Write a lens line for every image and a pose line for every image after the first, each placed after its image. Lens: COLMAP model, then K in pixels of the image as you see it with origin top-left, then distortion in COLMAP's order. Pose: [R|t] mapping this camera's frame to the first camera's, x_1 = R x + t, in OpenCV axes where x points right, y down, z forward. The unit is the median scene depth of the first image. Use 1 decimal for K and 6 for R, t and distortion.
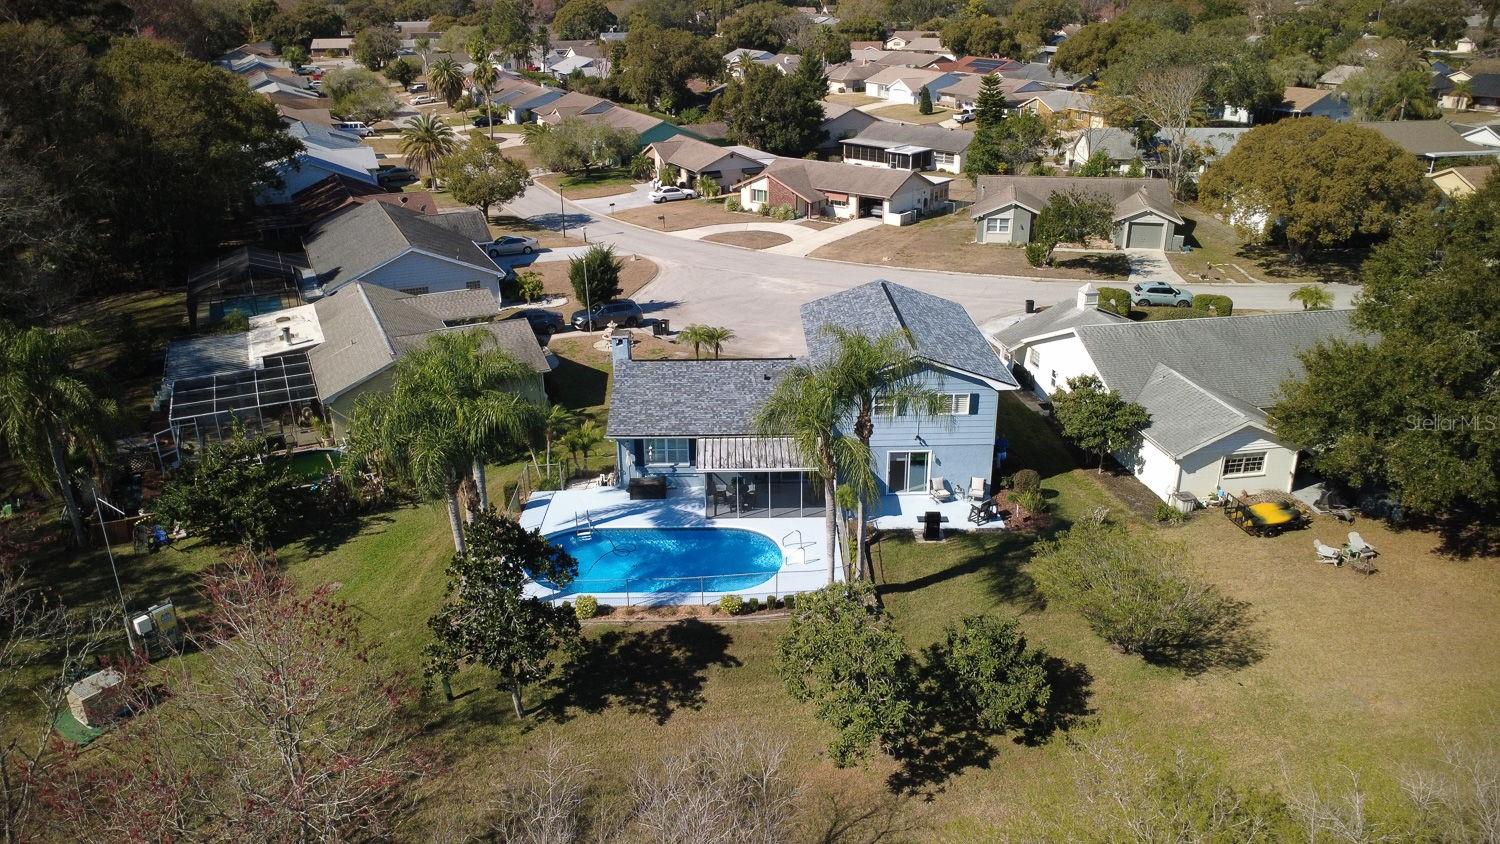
lens RADIAL K [[1106.9, 0, 758.8], [0, 1106.9, 420.4], [0, 0, 1]] dist [0.002649, 0.002237]
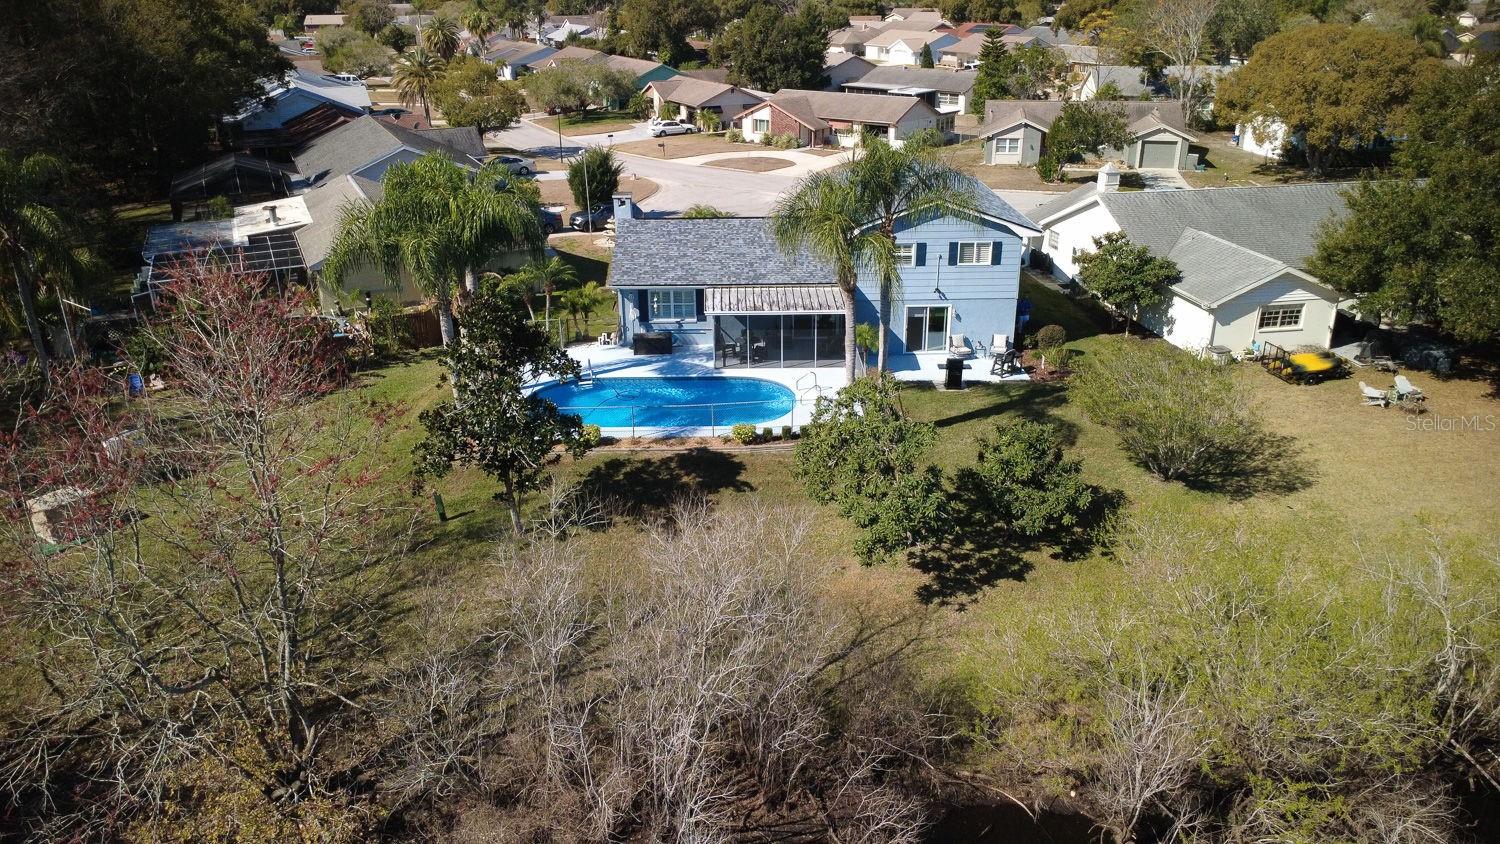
lens RADIAL K [[1106.9, 0, 758.8], [0, 1106.9, 420.4], [0, 0, 1]] dist [0.002649, 0.002237]
pose [[0.999991, -0.000847, 0.004195, -0.013029], [0.000852, 0.999999, -0.001128, 0.125552], [-0.004194, 0.001132, 0.999991, 0.051003]]
